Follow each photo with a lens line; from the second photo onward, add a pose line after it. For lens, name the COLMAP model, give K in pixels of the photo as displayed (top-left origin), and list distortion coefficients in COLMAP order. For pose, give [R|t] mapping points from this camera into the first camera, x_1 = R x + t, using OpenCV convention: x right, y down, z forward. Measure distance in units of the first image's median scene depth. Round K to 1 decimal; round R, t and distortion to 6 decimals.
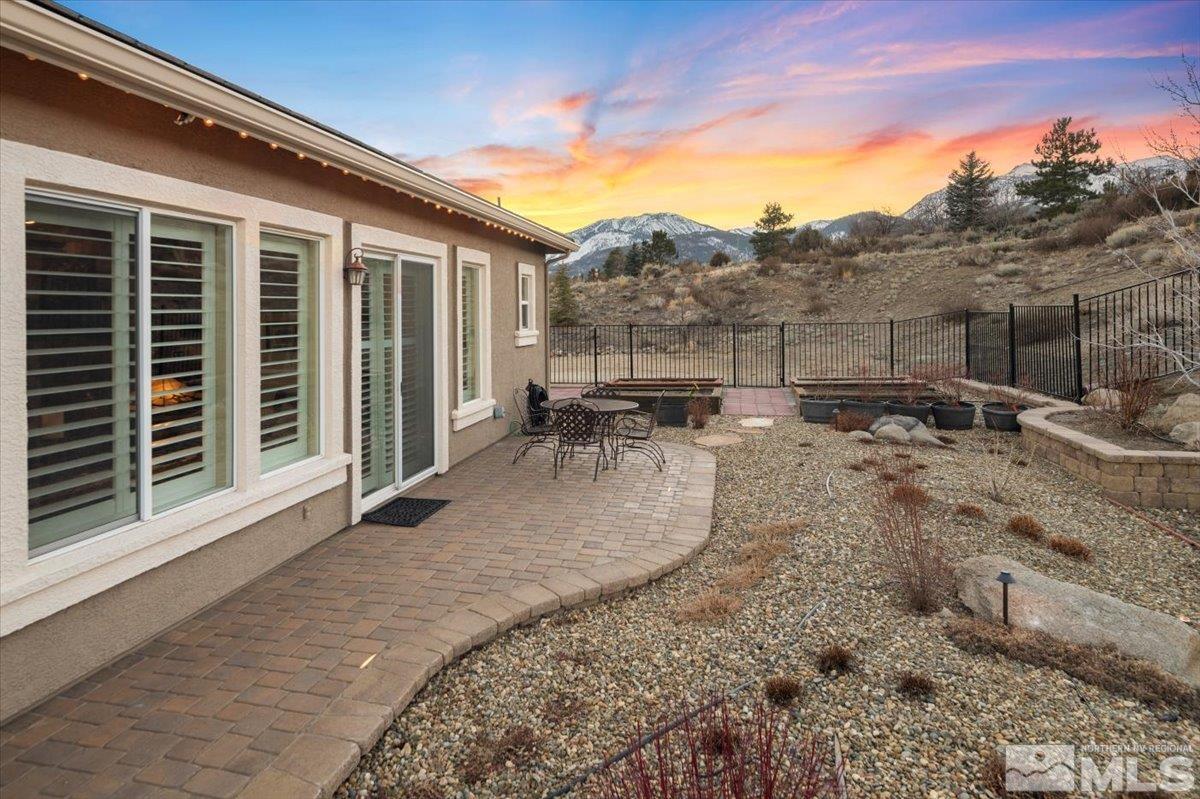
lens RADIAL K [[730.3, 0, 552.7], [0, 730.3, 308.7], [0, 0, 1]] dist [-0.009512, -0.000623]
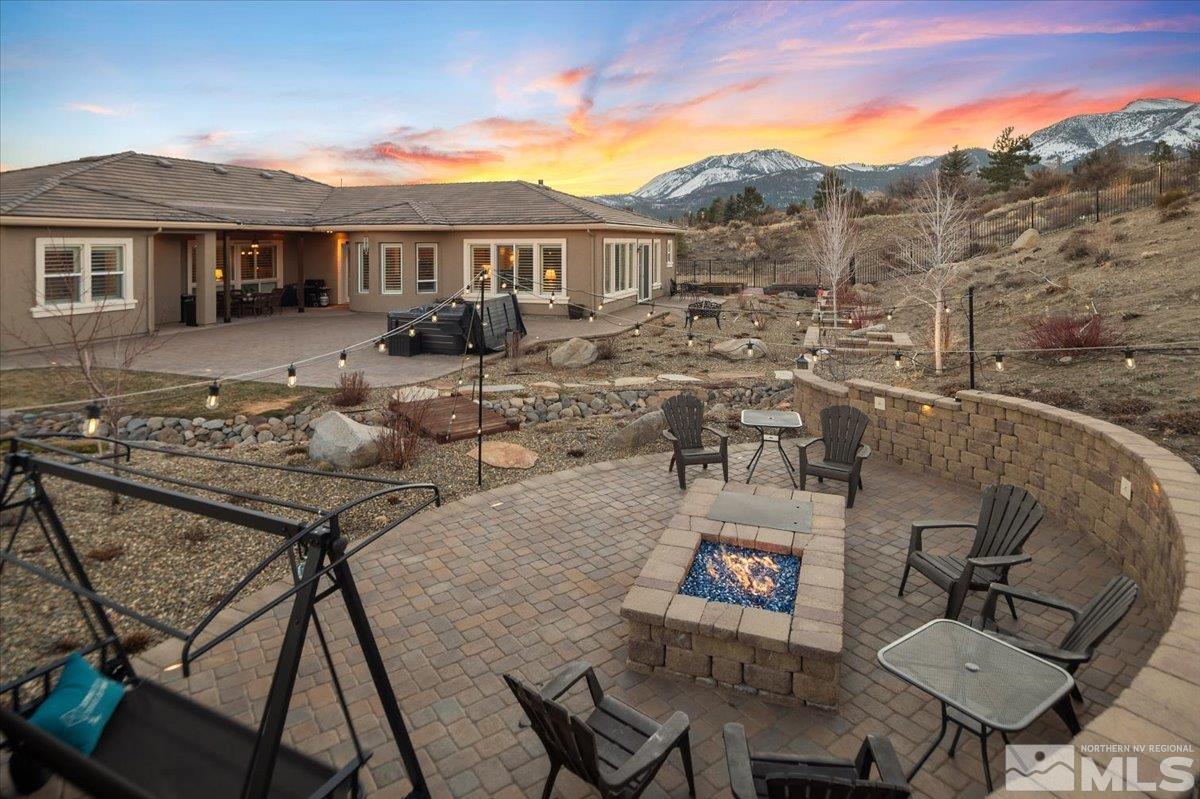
lens RADIAL K [[671.3, 0, 584.5], [0, 671.3, 278.5], [0, 0, 1]] dist [-0.002703, 0.000105]
pose [[0.993007, 0.017436, -0.116761, -0.024341], [-0.010428, 0.998122, 0.060361, -0.026310], [0.117594, -0.058722, 0.991324, -0.709999]]
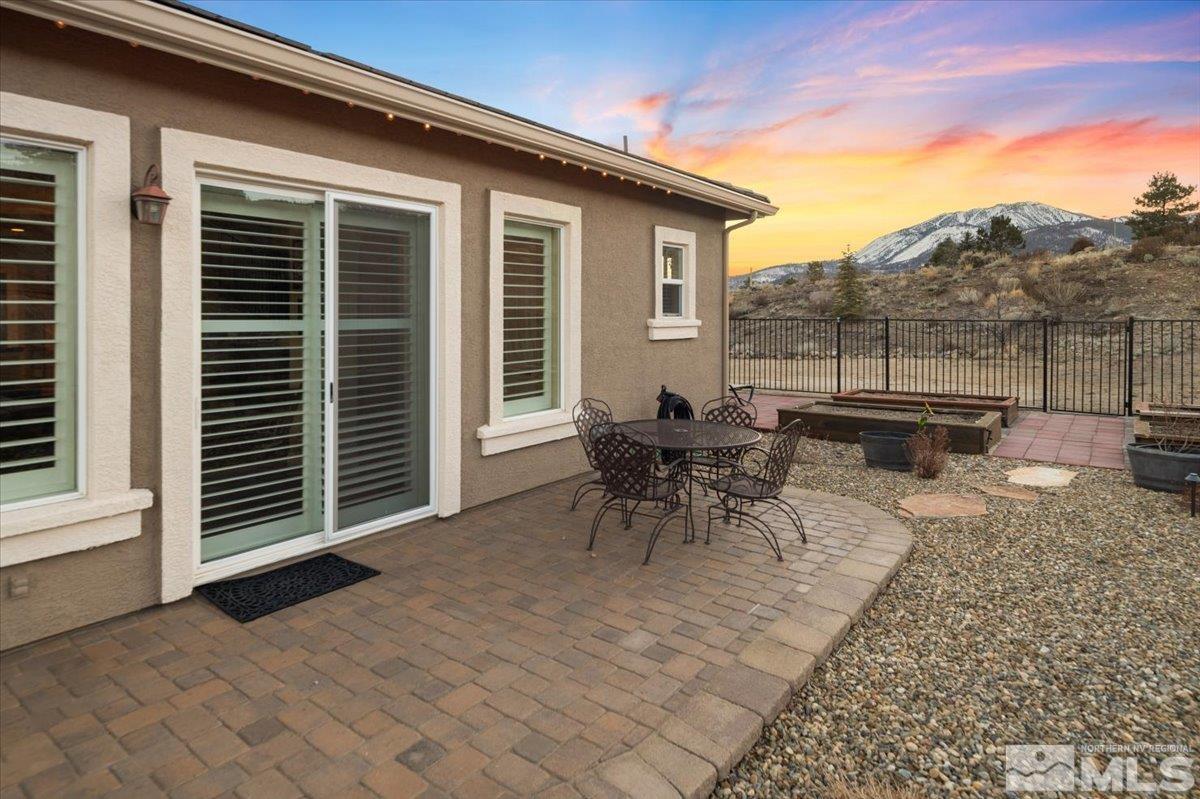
lens RADIAL K [[700.3, 0, 573.4], [0, 700.3, 320.3], [0, 0, 1]] dist [-0.008726, -0.003353]
pose [[0.912975, 0.014378, -0.407763, 0.065172], [-0.007349, 0.999796, 0.018800, 0.007645], [0.407950, -0.014168, 0.912894, 0.129282]]
